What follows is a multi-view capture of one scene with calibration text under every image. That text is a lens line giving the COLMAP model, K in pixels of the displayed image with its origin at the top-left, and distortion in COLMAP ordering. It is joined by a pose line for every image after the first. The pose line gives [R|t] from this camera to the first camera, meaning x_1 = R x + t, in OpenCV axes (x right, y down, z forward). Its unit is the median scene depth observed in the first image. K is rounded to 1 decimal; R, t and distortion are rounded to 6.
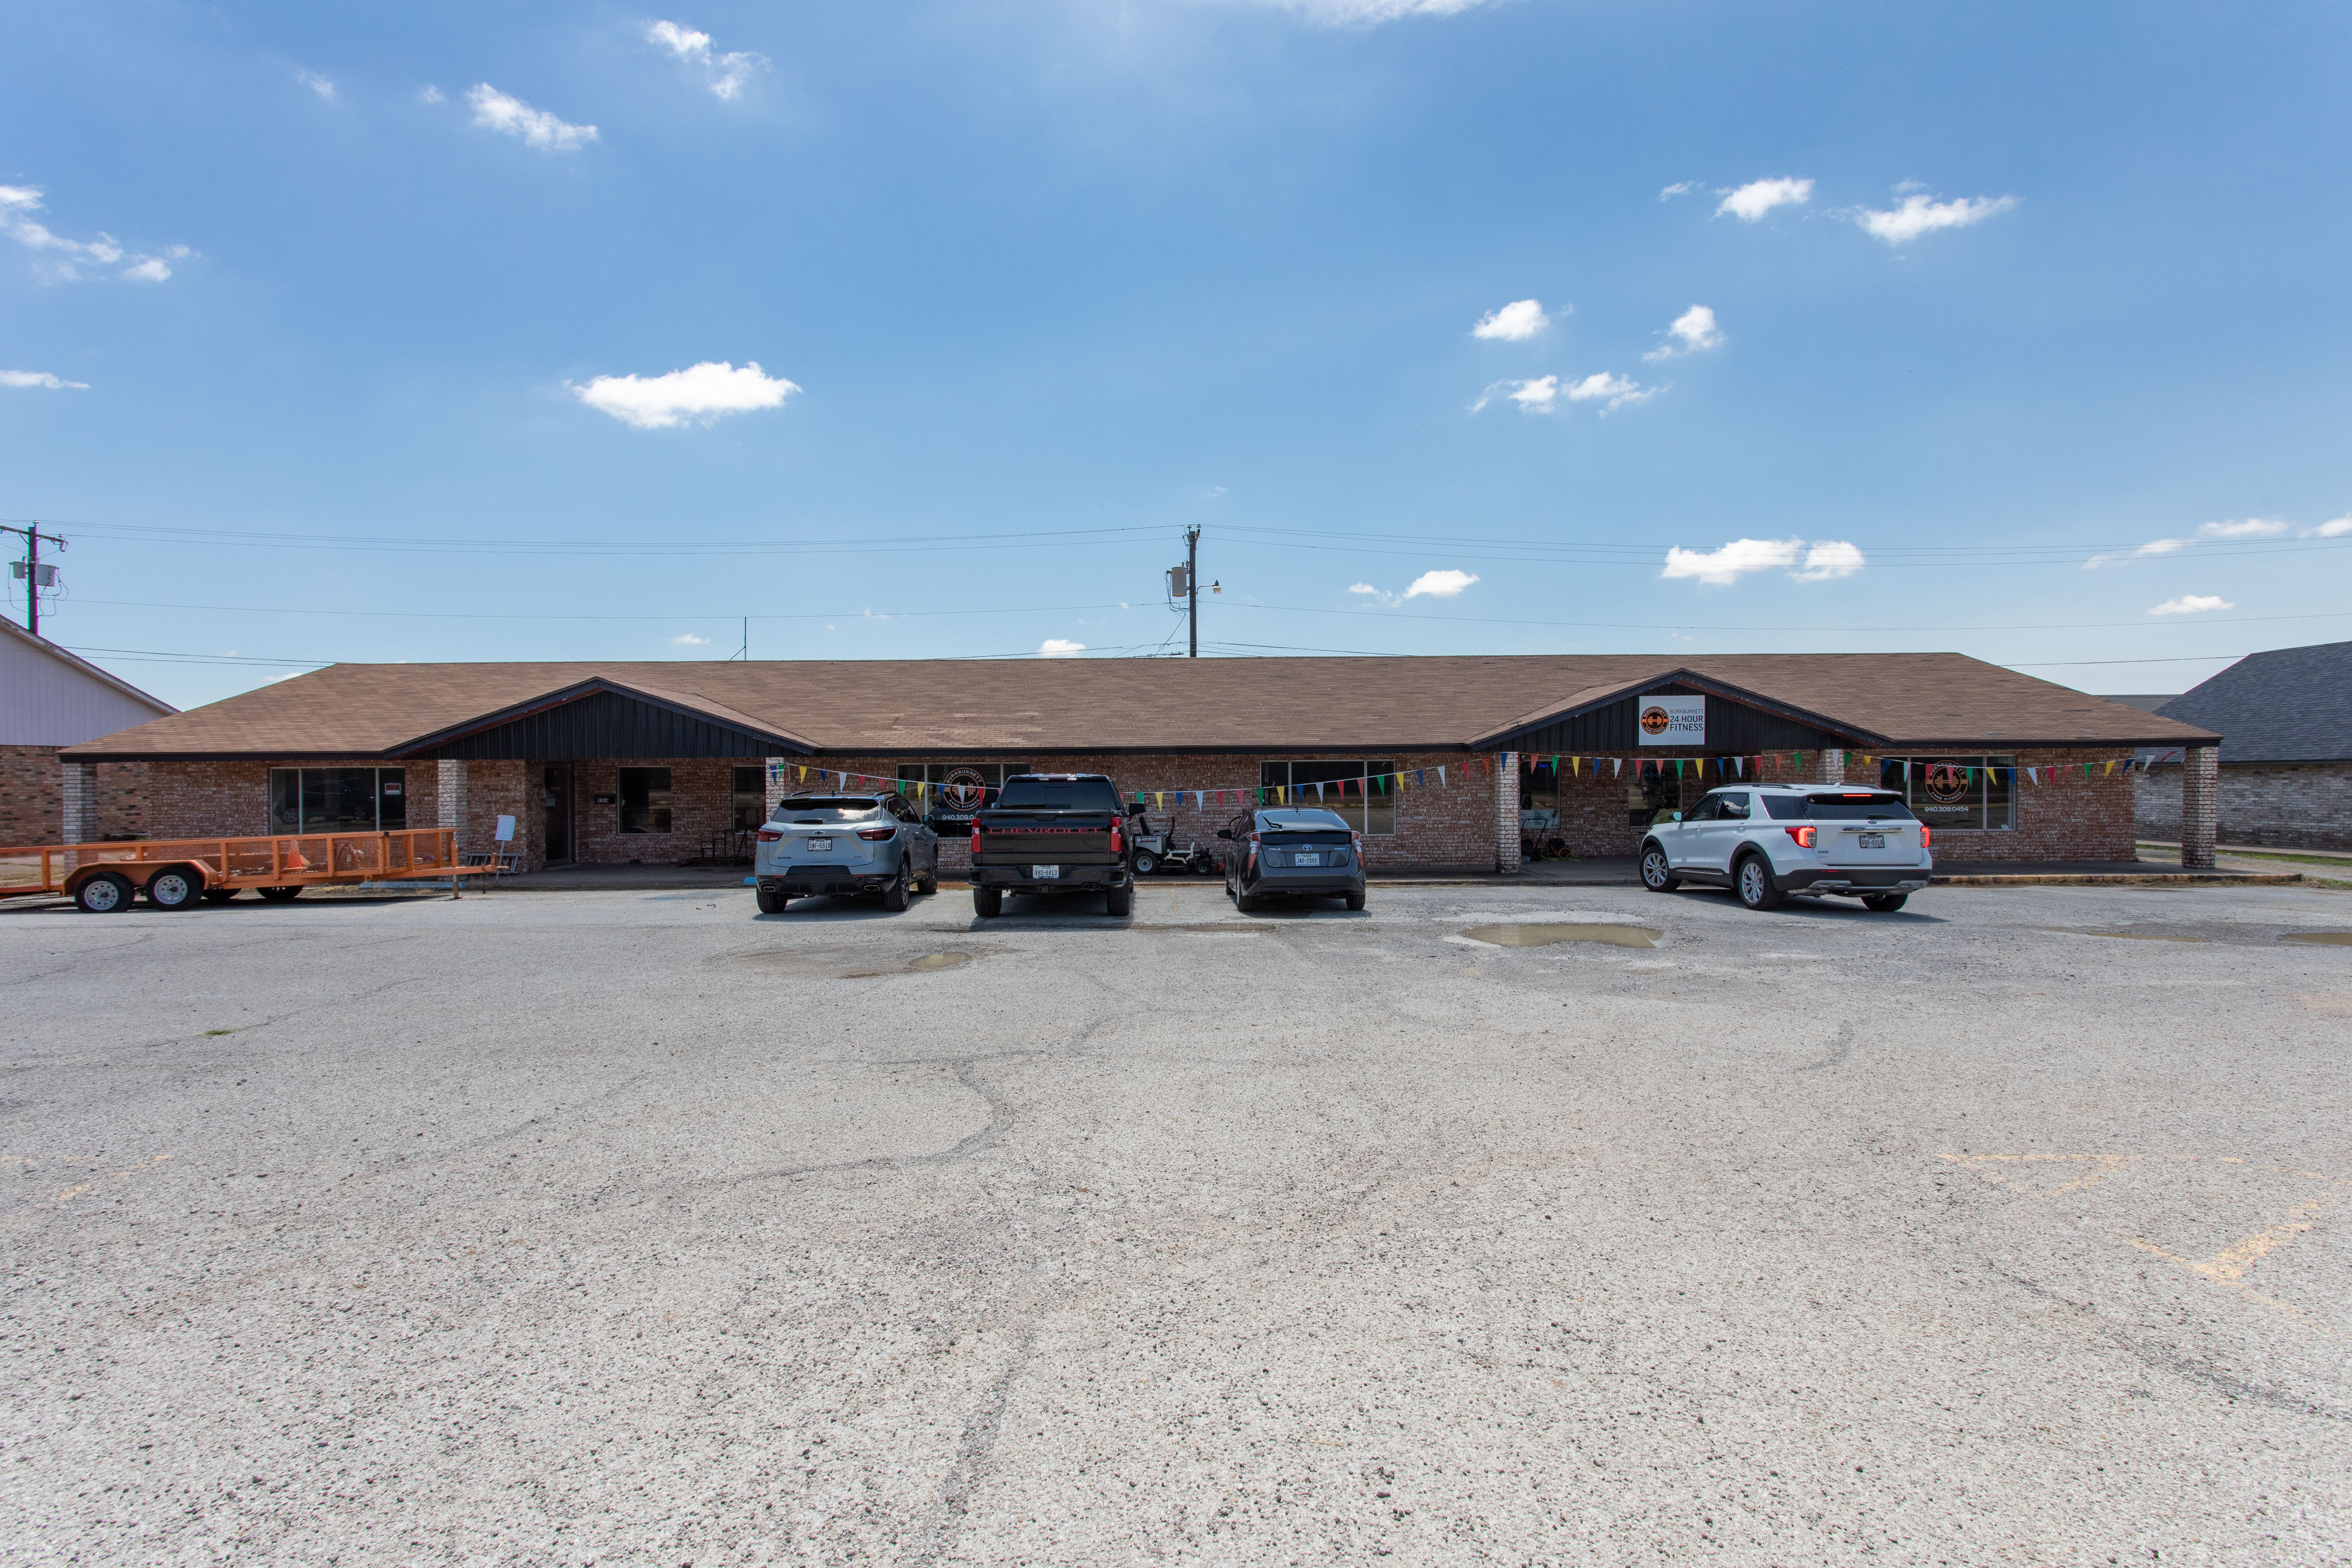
lens RADIAL K [[1120.7, 0, 1175.3], [0, 1120.7, 777.2], [0, 0, 1]] dist [0.000264, 0.000600]
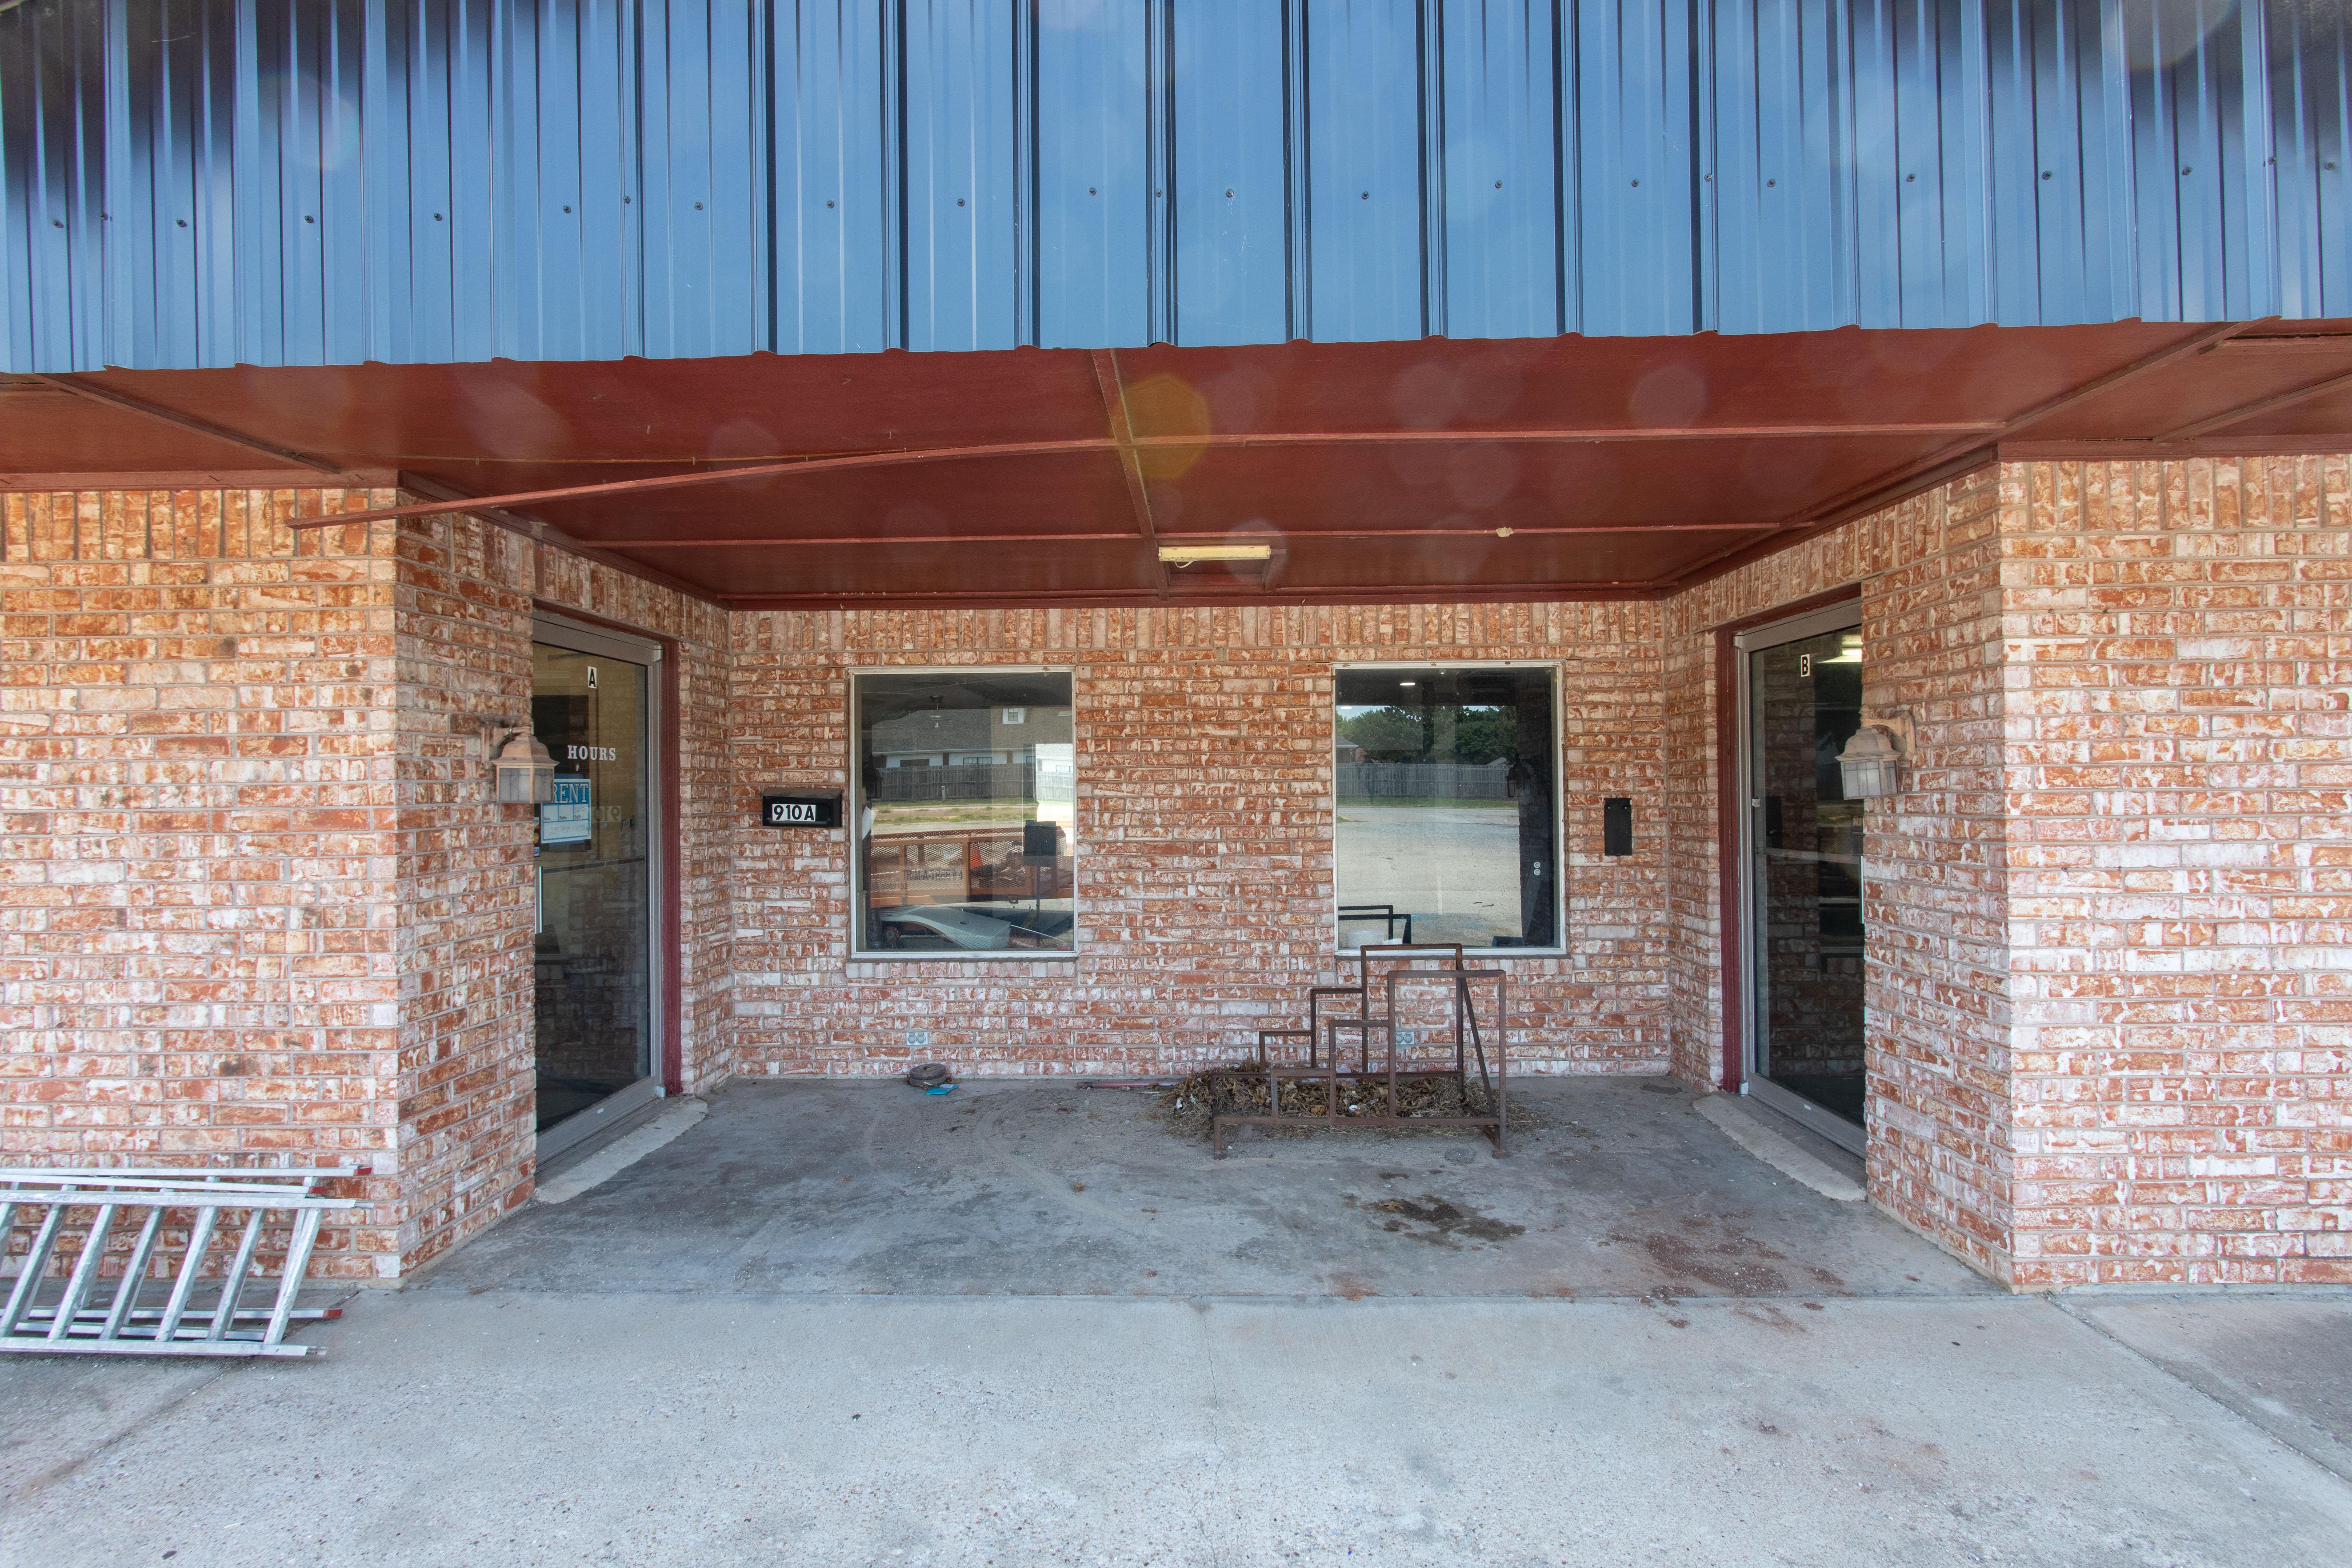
lens RADIAL K [[1120.7, 0, 1173.6], [0, 1120.7, 785.5], [0, 0, 1]] dist [0.000264, 0.000600]
pose [[0.999067, -0.003150, -0.043068, -0.440212], [0.002686, 0.999938, -0.010840, 0.018242], [0.043099, 0.010714, 0.999013, 0.804191]]
